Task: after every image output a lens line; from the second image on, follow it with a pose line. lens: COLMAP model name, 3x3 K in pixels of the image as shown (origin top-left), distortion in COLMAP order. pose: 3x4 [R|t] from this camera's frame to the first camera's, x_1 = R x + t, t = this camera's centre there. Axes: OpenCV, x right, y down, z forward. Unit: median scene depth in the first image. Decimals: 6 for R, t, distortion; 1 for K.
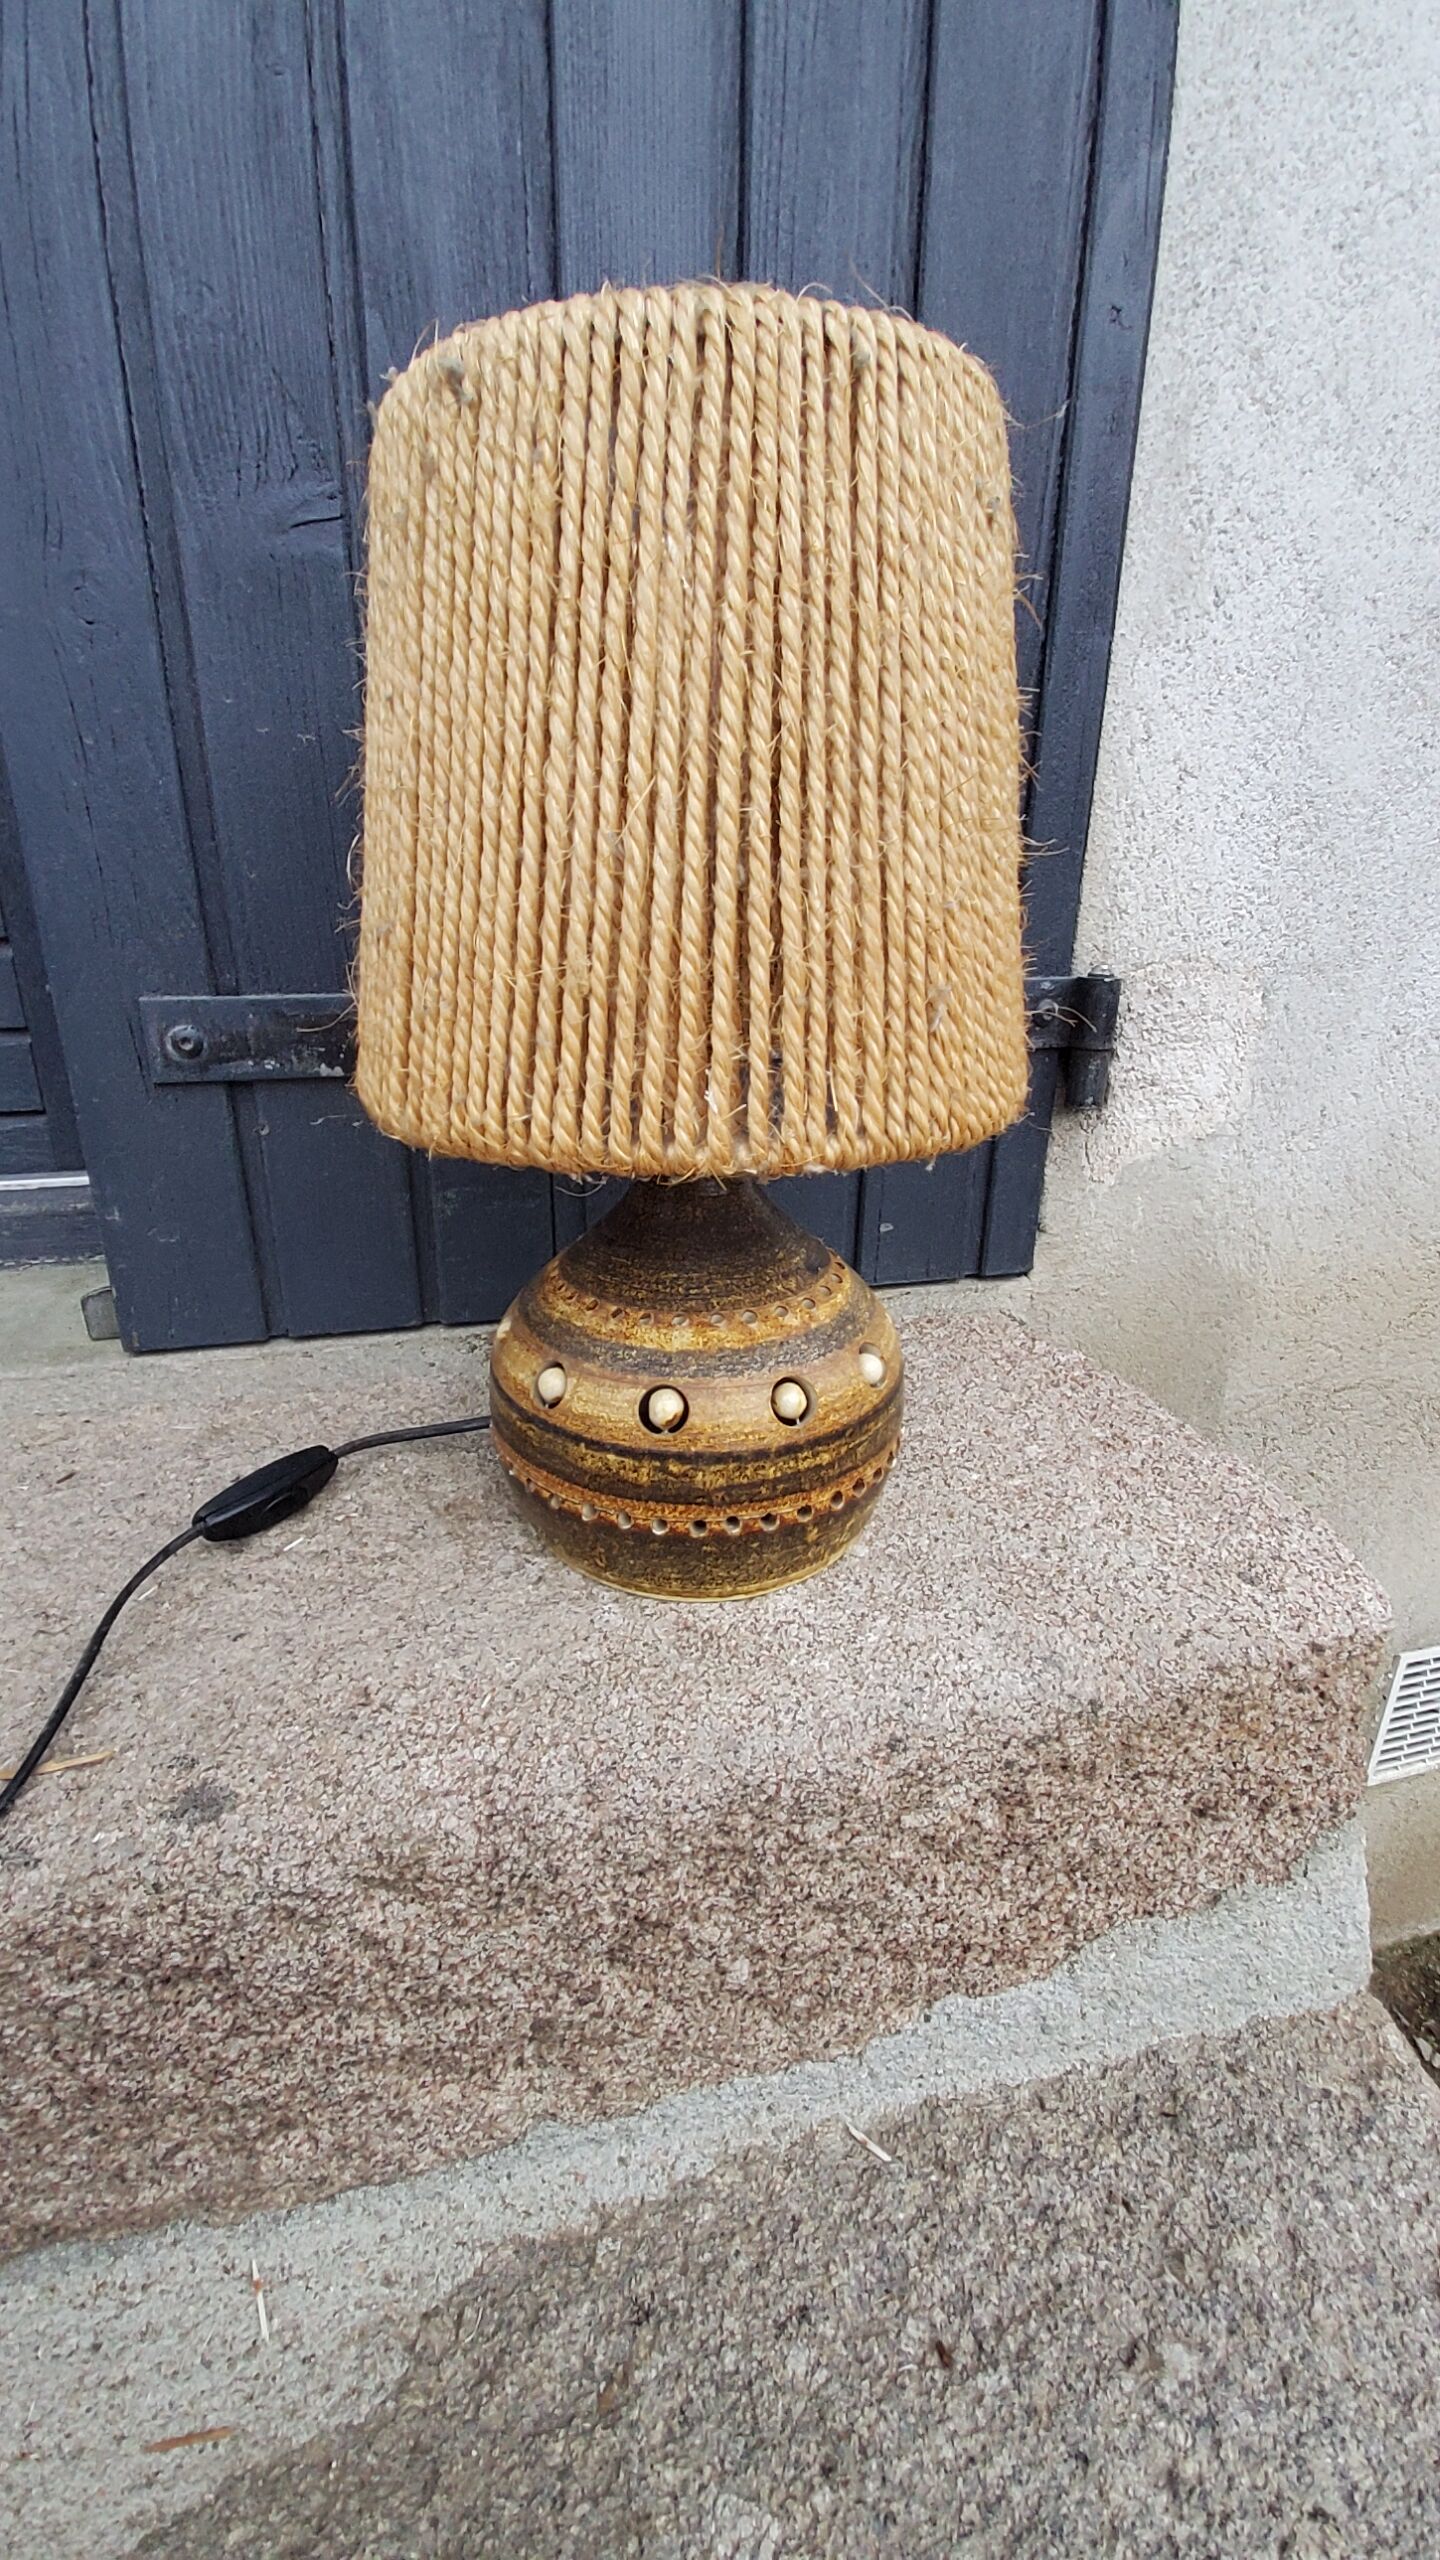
lens RADIAL K [[1001.7, 0, 682.1], [0, 1001.7, 1250.5], [0, 0, 1]] dist [0.015680, -0.014749]
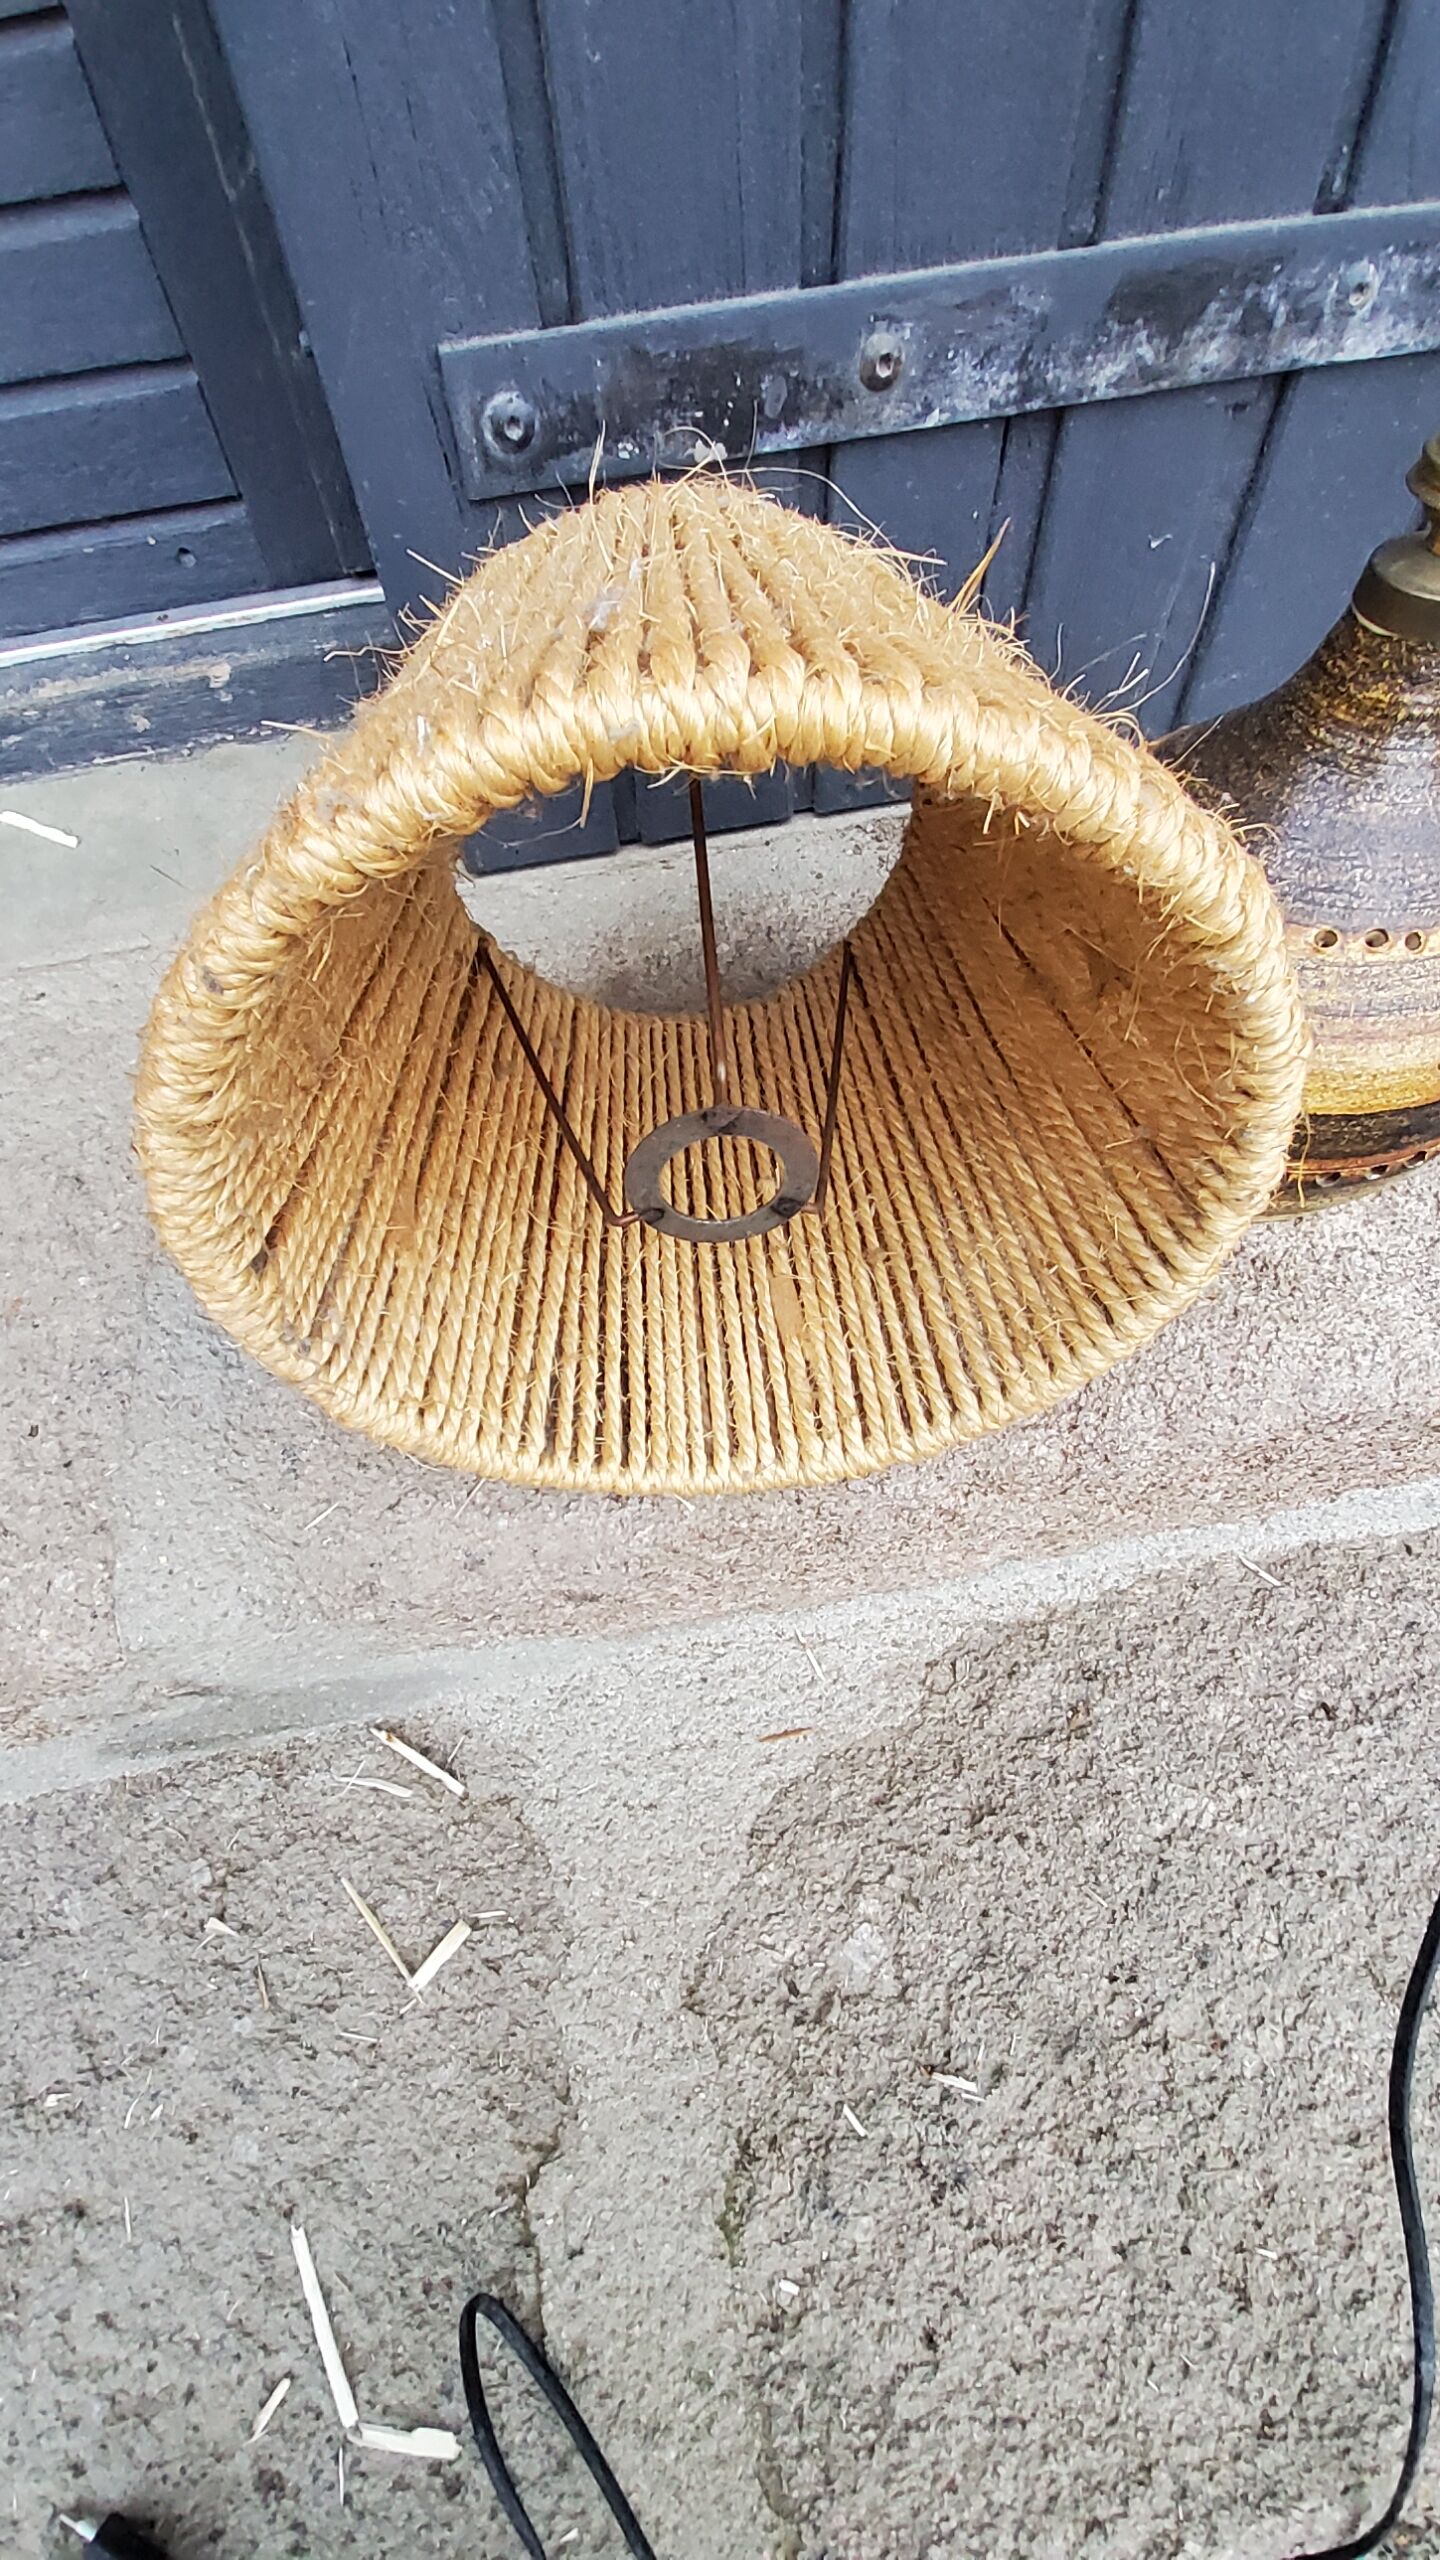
lens RADIAL K [[1001.7, 0, 682.7], [0, 1001.7, 1251.7], [0, 0, 1]] dist [0.015680, -0.014749]
pose [[0.995028, 0.008277, -0.099255, -0.446546], [0.053779, 0.794135, 0.605357, -0.245267], [0.083833, -0.607685, 0.789741, 0.210456]]
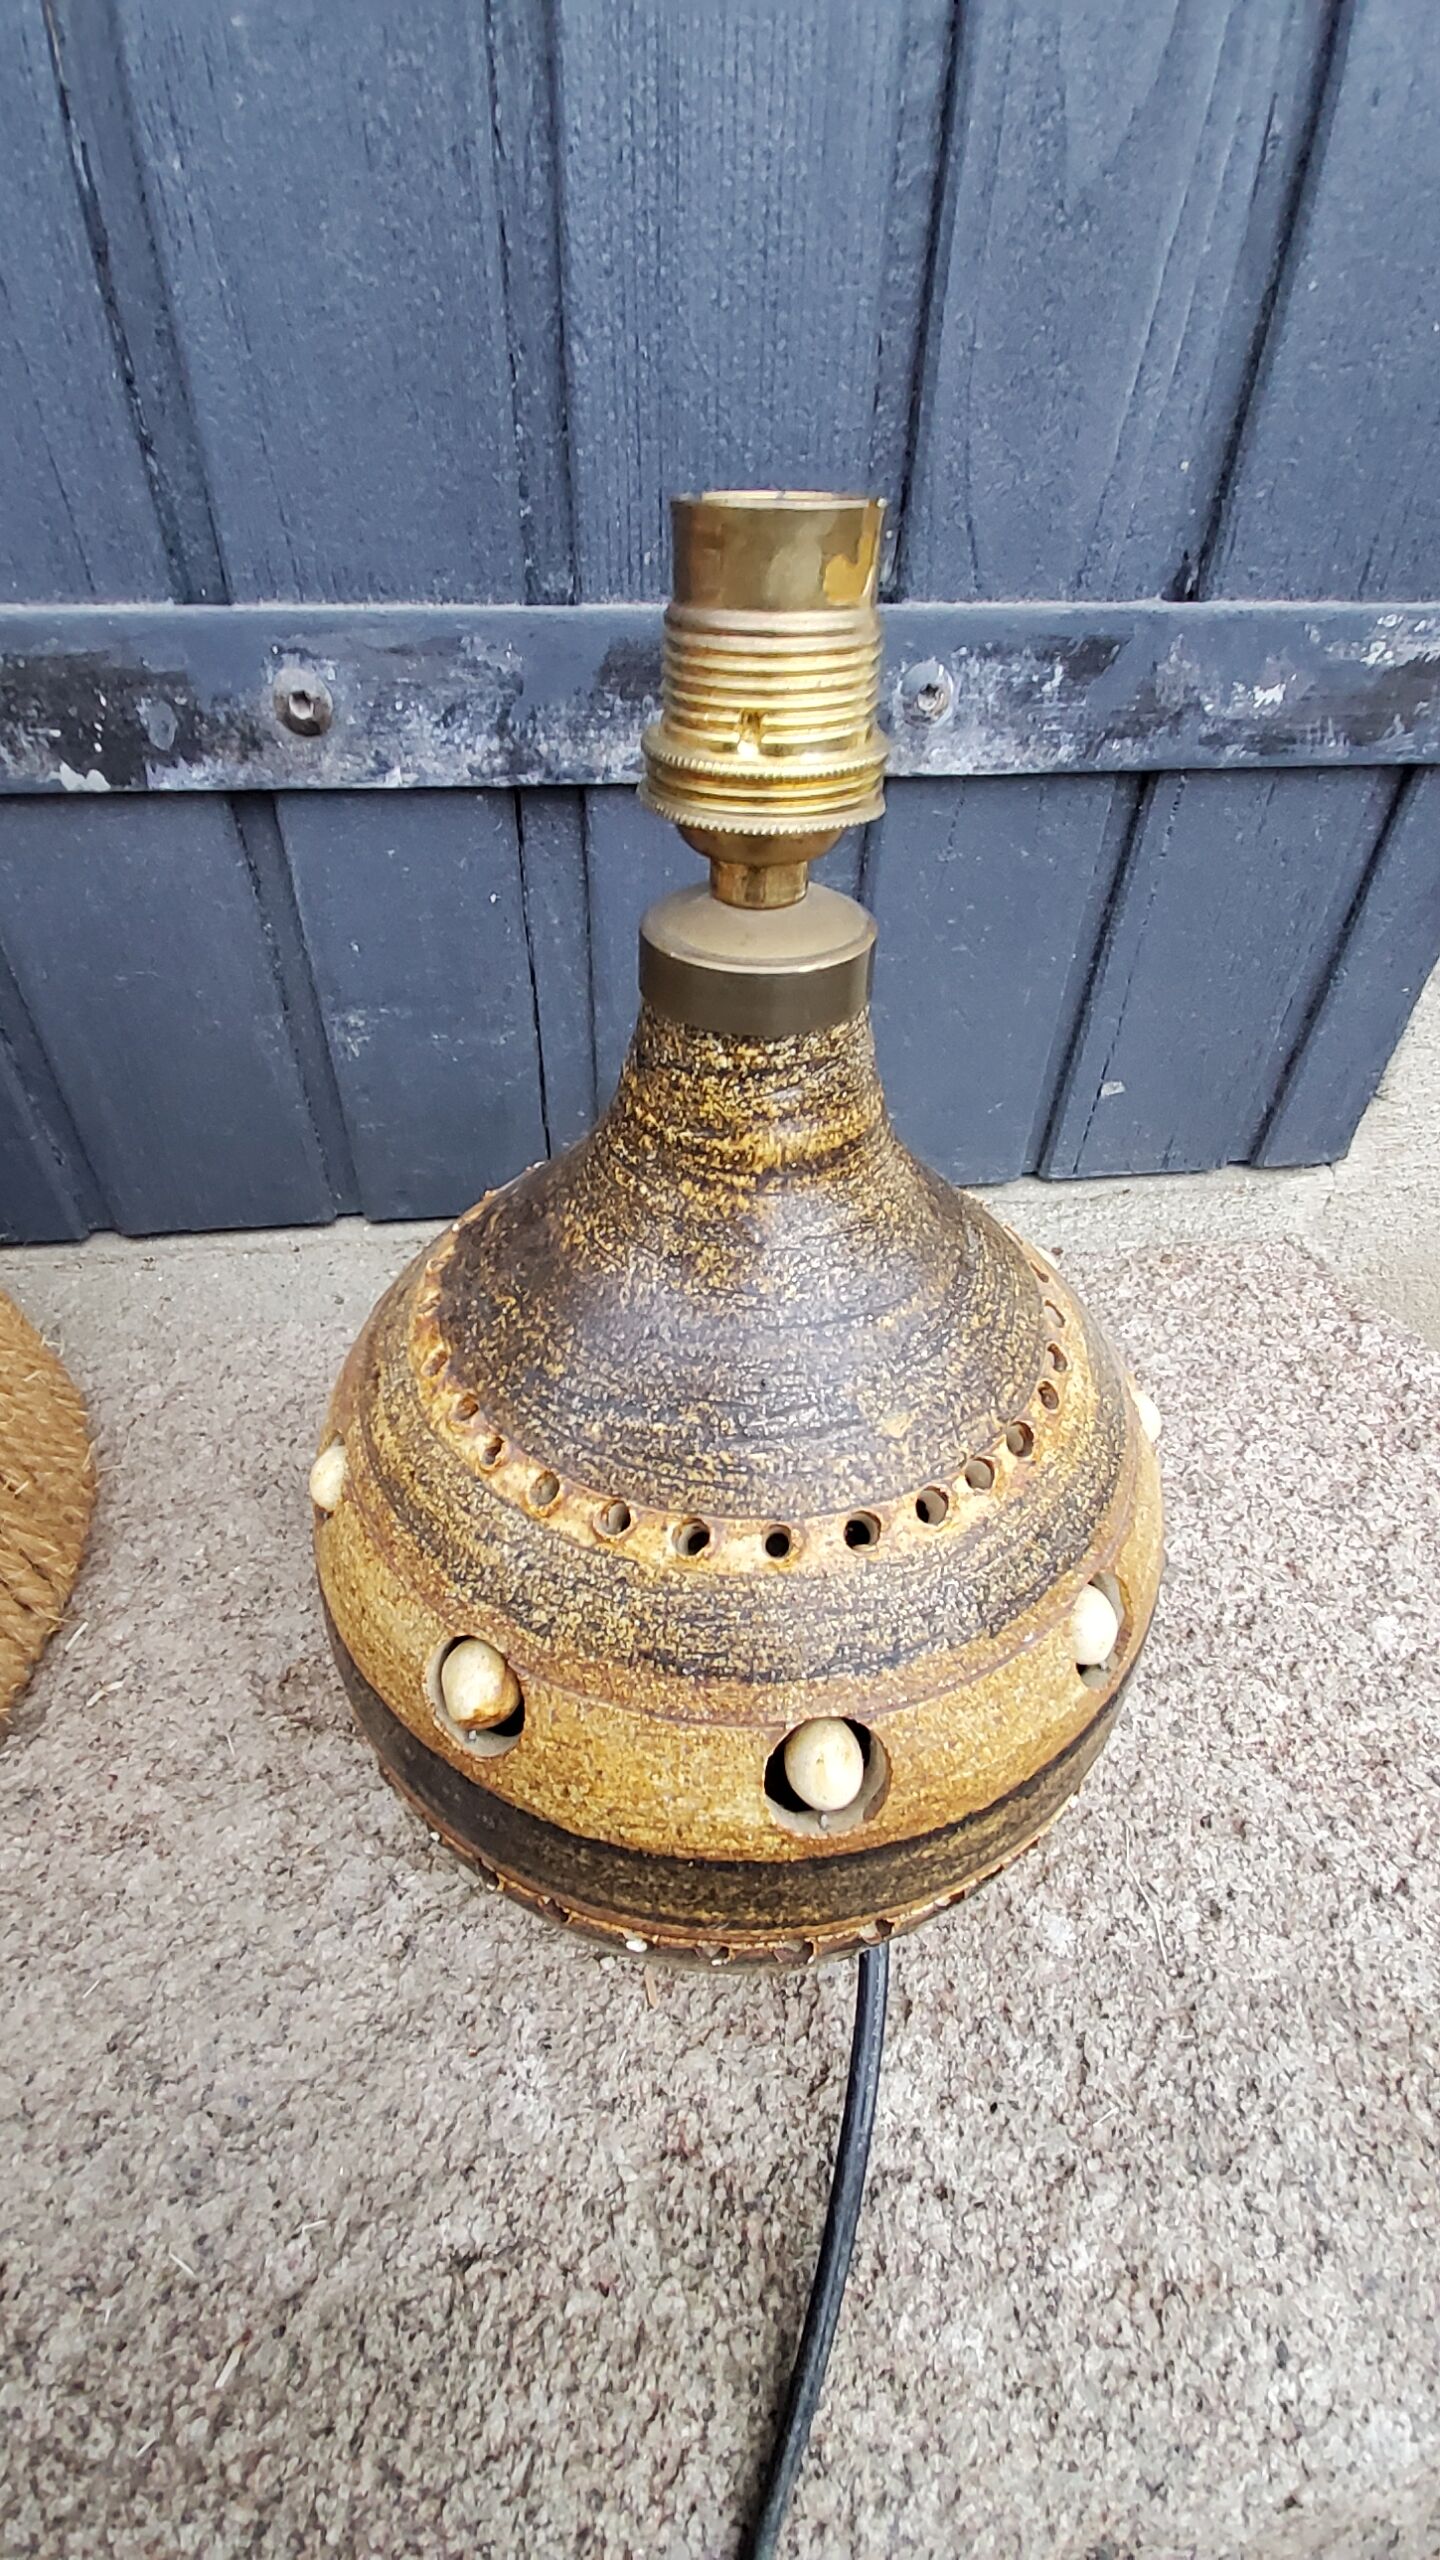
lens RADIAL K [[1001.7, 0, 683.4], [0, 1001.7, 1248.7], [0, 0, 1]] dist [0.015680, -0.014749]
pose [[0.994395, 0.071635, -0.077756, 0.012074], [-0.044442, 0.950551, 0.307373, -0.186501], [0.095930, -0.302195, 0.948407, 0.714440]]
